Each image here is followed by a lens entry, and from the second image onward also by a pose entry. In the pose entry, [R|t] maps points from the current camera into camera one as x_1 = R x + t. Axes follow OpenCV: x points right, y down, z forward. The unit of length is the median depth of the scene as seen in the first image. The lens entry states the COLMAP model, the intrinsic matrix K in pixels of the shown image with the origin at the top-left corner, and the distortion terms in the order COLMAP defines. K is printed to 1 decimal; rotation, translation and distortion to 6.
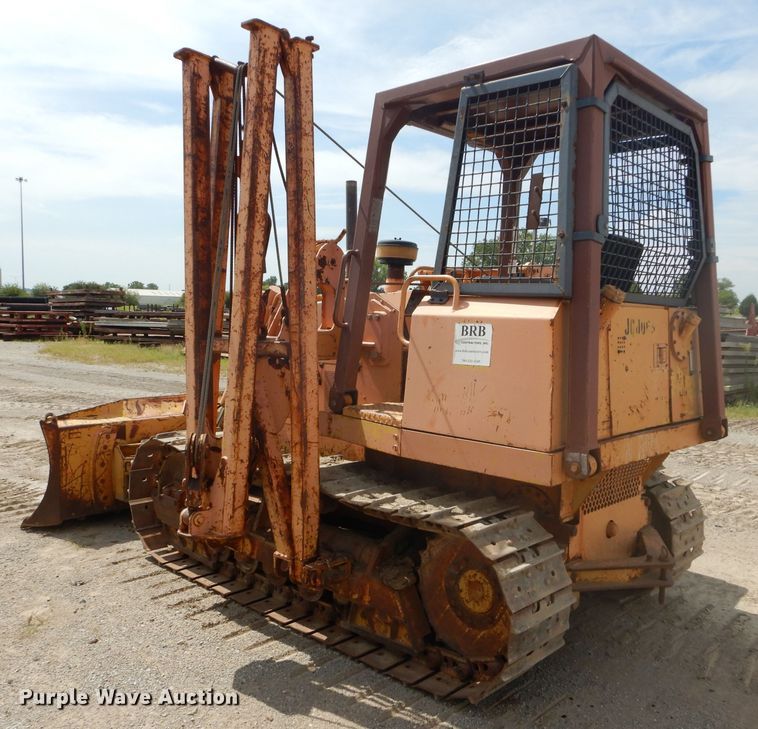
lens RADIAL K [[720.1, 0, 402.5], [0, 720.1, 373.6], [0, 0, 1]] dist [0.016773, -0.000802]
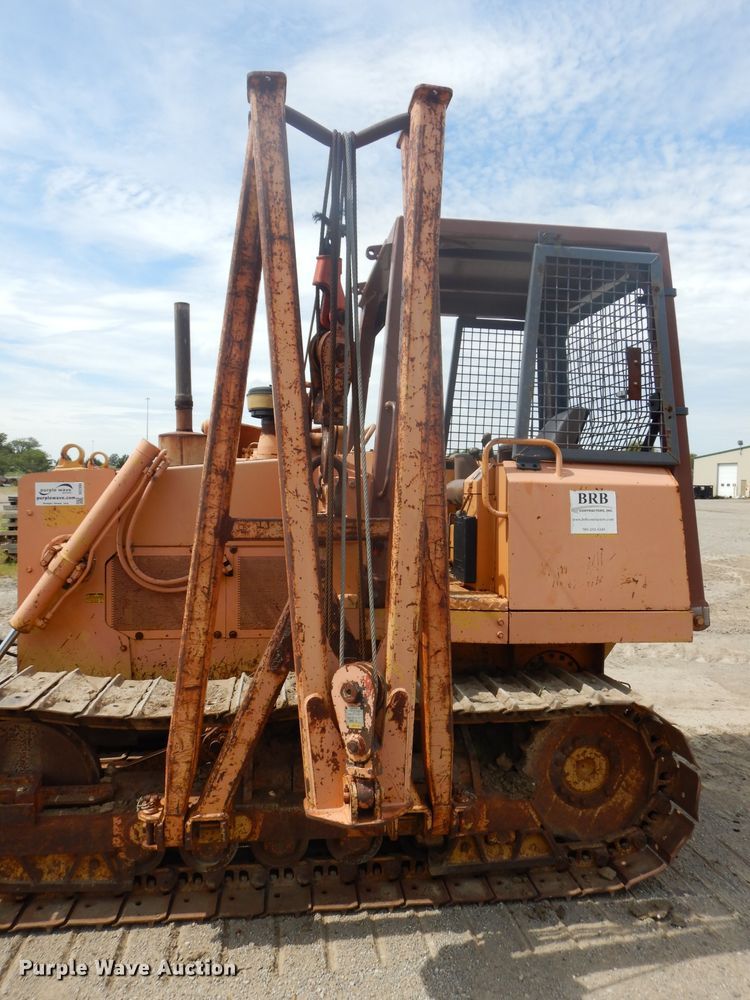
lens RADIAL K [[716.7, 0, 372.7], [0, 716.7, 504.4], [0, 0, 1]] dist [0.009257, 0.006168]
pose [[0.646661, -0.031049, 0.762146, -0.738551], [0.061555, 0.998037, -0.011569, -0.051719], [-0.760290, 0.054395, 0.647302, 0.533845]]
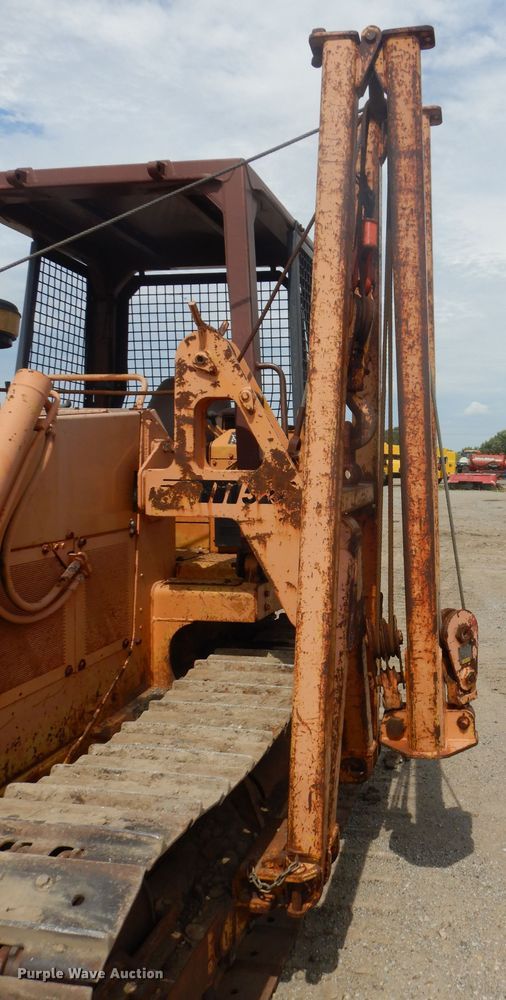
lens RADIAL K [[731.8, 0, 385.0], [0, 731.8, 493.1], [0, 0, 1]] dist [0.001092, -0.001374]
pose [[-0.554374, -0.066418, 0.829613, -0.834933], [0.039820, 0.993552, 0.106152, -0.116802], [-0.831314, 0.091883, -0.548155, 1.407657]]
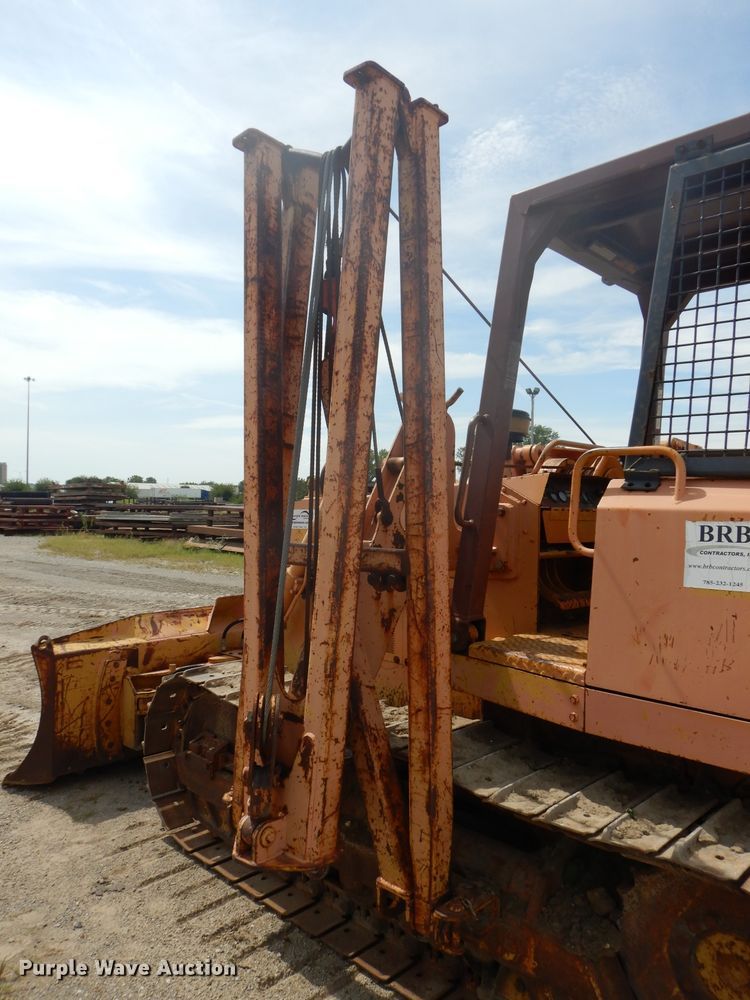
lens RADIAL K [[716.7, 0, 372.7], [0, 716.7, 504.4], [0, 0, 1]] dist [0.009257, 0.006168]
pose [[0.999464, -0.005861, -0.032217, -0.160508], [0.003126, 0.996434, -0.084314, -0.030085], [0.032596, 0.084168, 0.995918, 0.338465]]
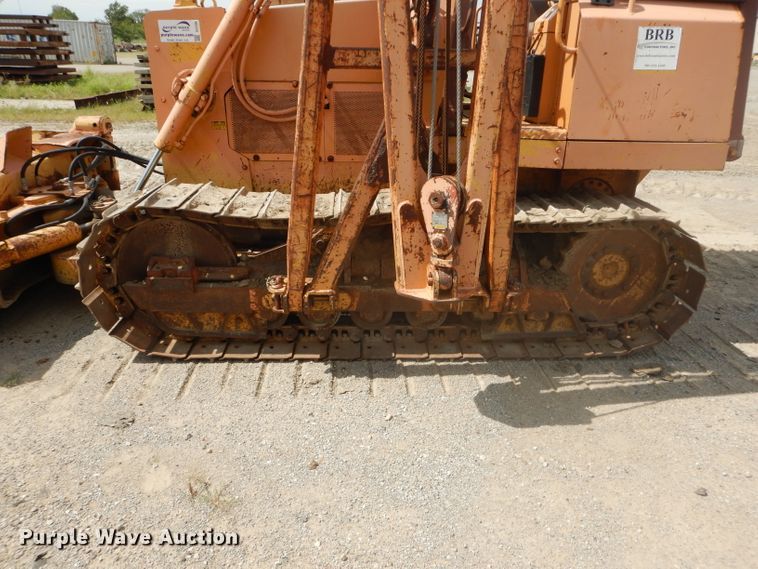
lens RADIAL K [[543.2, 0, 376.3], [0, 543.2, 280.2], [0, 0, 1]] dist [0.009257, 0.006168]
pose [[0.707104, -0.278486, 0.649961, -0.718558], [0.052873, 0.937430, 0.344136, -0.017513], [-0.705130, -0.208974, 0.677585, 0.602878]]
